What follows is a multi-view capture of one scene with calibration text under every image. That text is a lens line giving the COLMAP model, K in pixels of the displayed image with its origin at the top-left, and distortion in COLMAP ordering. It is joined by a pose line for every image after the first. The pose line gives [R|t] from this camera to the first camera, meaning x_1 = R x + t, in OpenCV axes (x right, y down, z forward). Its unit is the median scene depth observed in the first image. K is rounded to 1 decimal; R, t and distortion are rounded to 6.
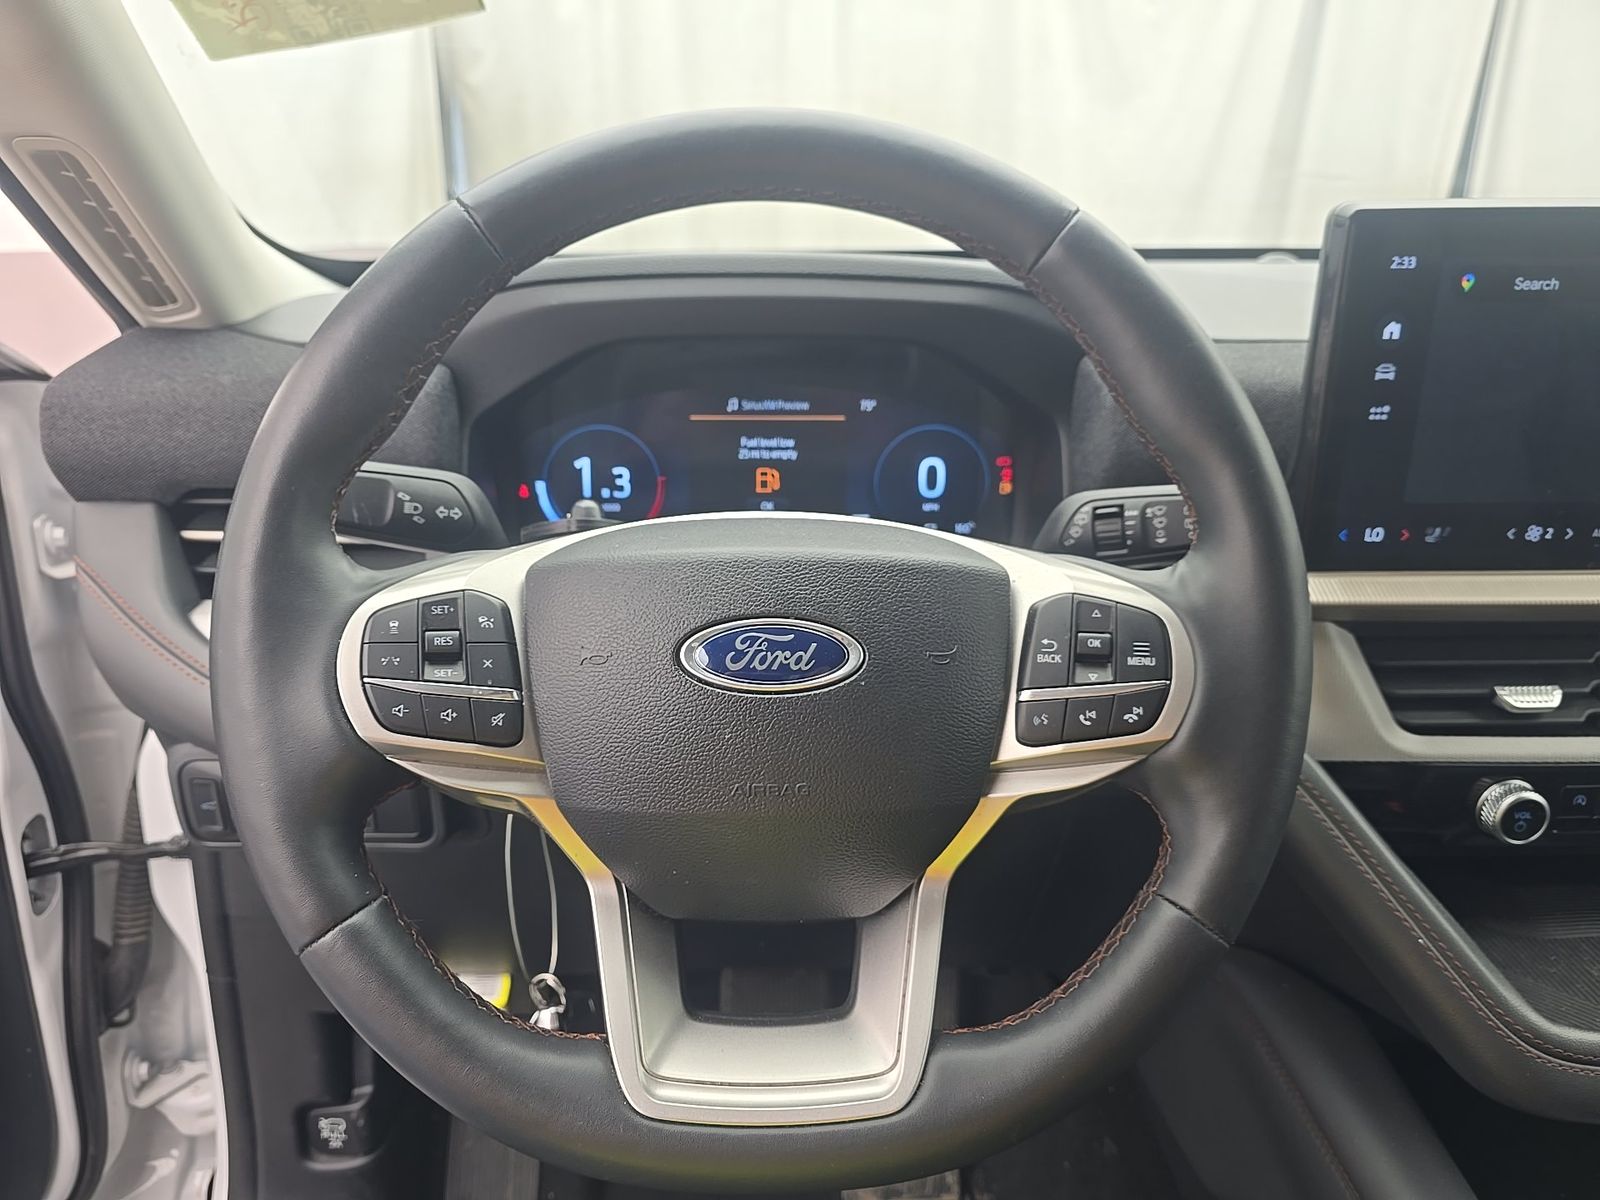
lens RADIAL K [[1077.7, 0, 800.0], [0, 1077.7, 600.0], [0, 0, 1]] dist [-0.004251, -0.001739]
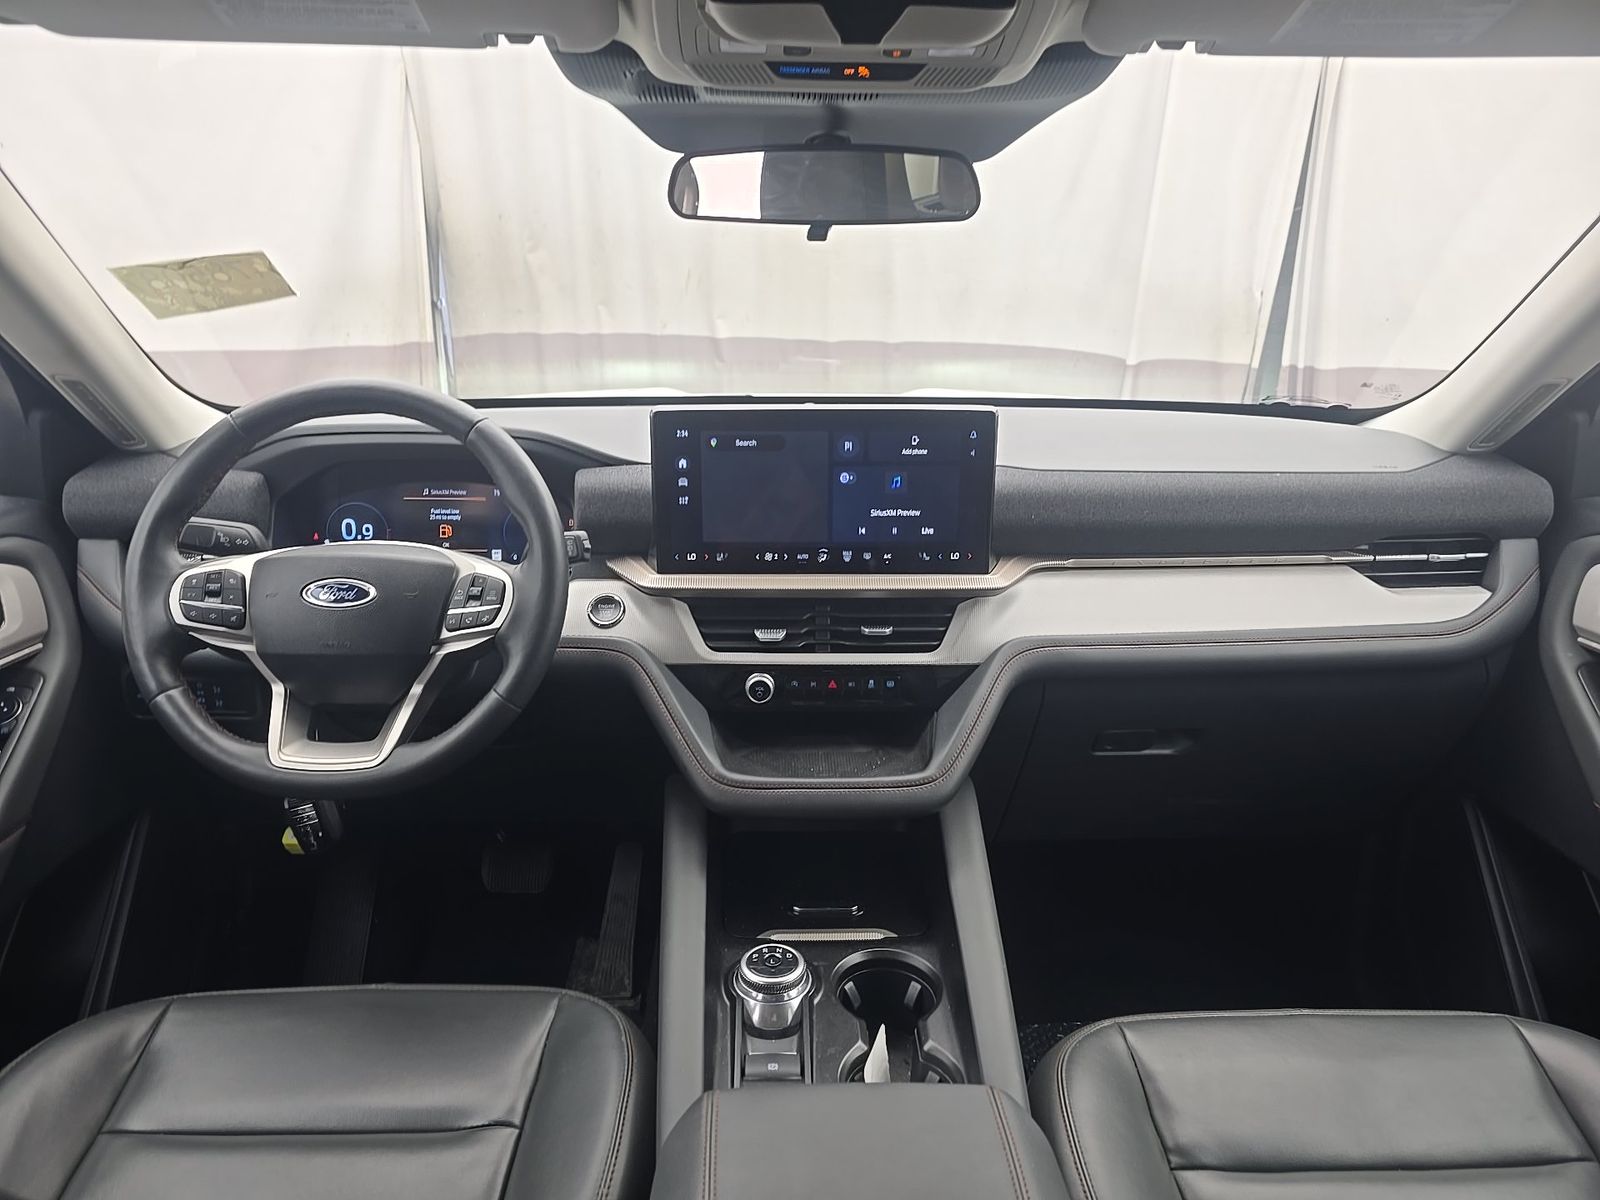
lens RADIAL K [[1027.1, 0, 803.3], [0, 1027.1, 578.2], [0, 0, 1]] dist [-0.004526, -0.004966]
pose [[0.999762, 0.006159, 0.020937, 0.971874], [-0.004497, 0.996902, -0.078528, 0.190991], [-0.021355, 0.078415, 0.996692, -1.394346]]
